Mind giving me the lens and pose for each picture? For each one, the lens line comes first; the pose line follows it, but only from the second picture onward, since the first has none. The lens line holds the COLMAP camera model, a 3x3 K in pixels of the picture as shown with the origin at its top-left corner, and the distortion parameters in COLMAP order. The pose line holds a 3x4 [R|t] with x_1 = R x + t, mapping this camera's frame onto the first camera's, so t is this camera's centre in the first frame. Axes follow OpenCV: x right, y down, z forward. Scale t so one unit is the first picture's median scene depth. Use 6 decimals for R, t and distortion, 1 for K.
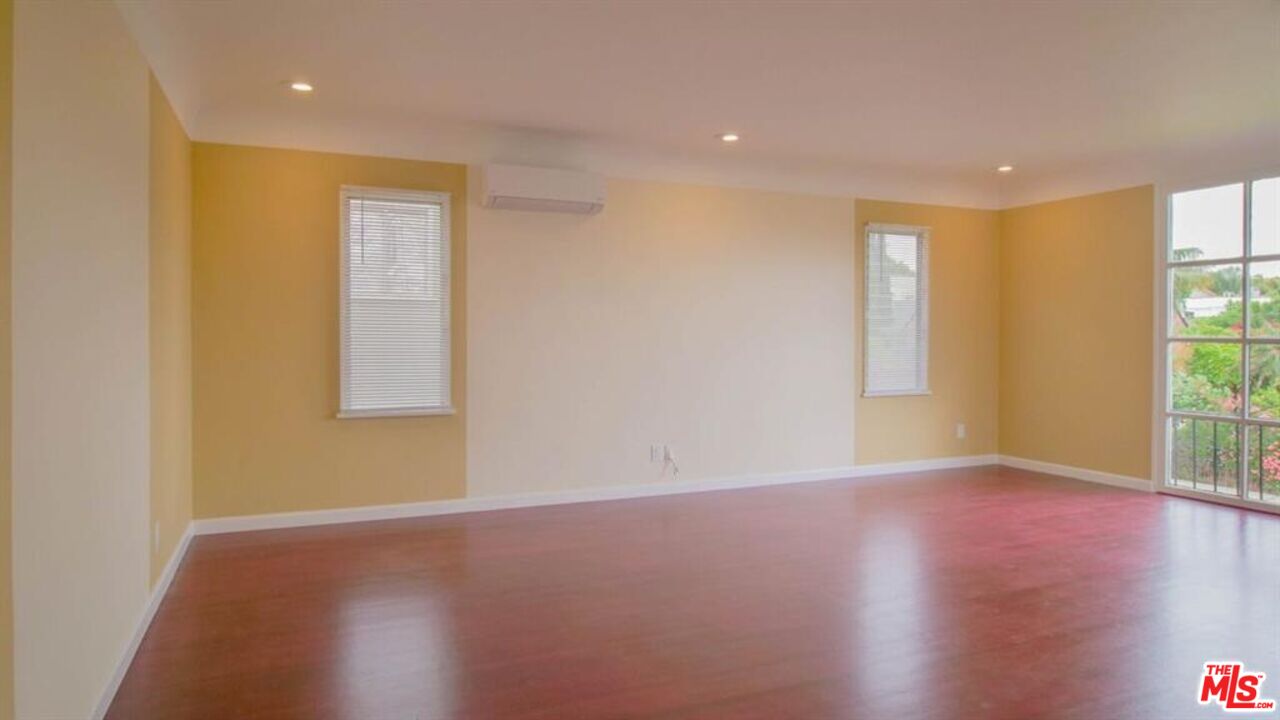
lens RADIAL K [[782.0, 0, 637.7], [0, 782.0, 342.4], [0, 0, 1]] dist [-0.002211, -0.012609]
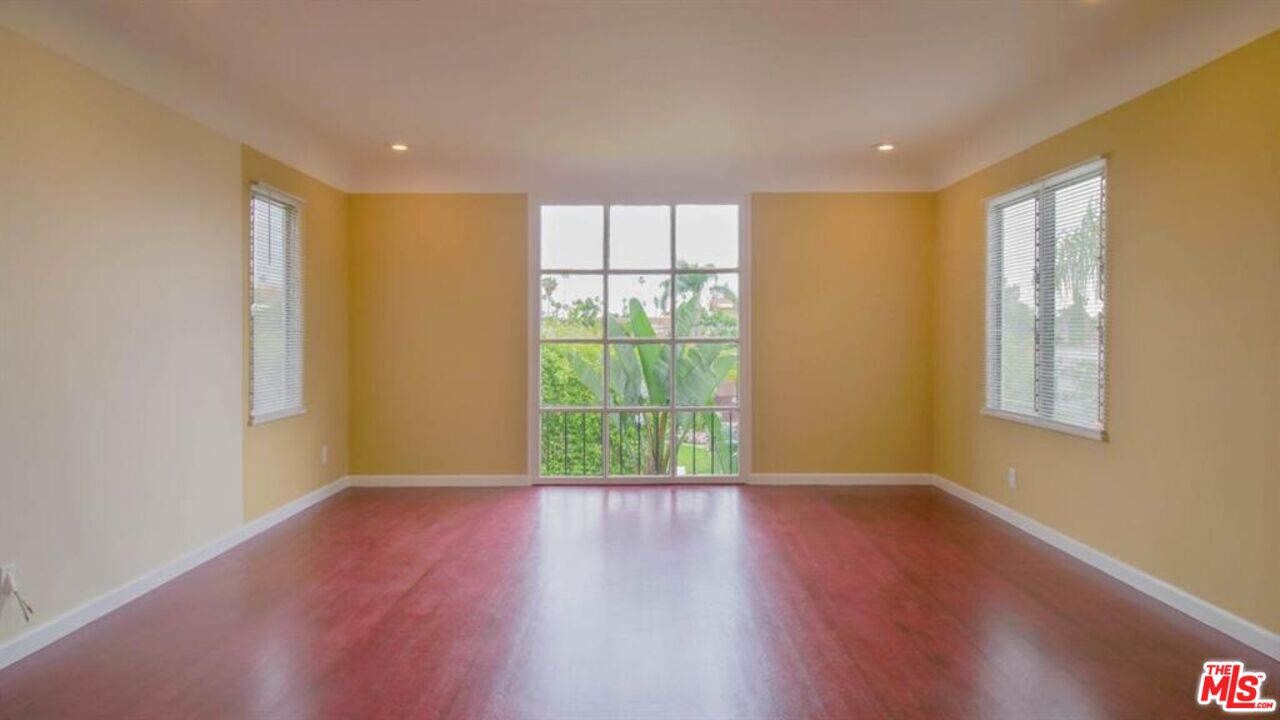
lens RADIAL K [[782.0, 0, 637.7], [0, 782.0, 342.4], [0, 0, 1]] dist [-0.002211, -0.012609]
pose [[0.393838, -0.008812, 0.919138, -0.249081], [0.013650, 0.999900, 0.003738, -0.003675], [-0.919078, 0.011075, 0.393919, 0.443674]]
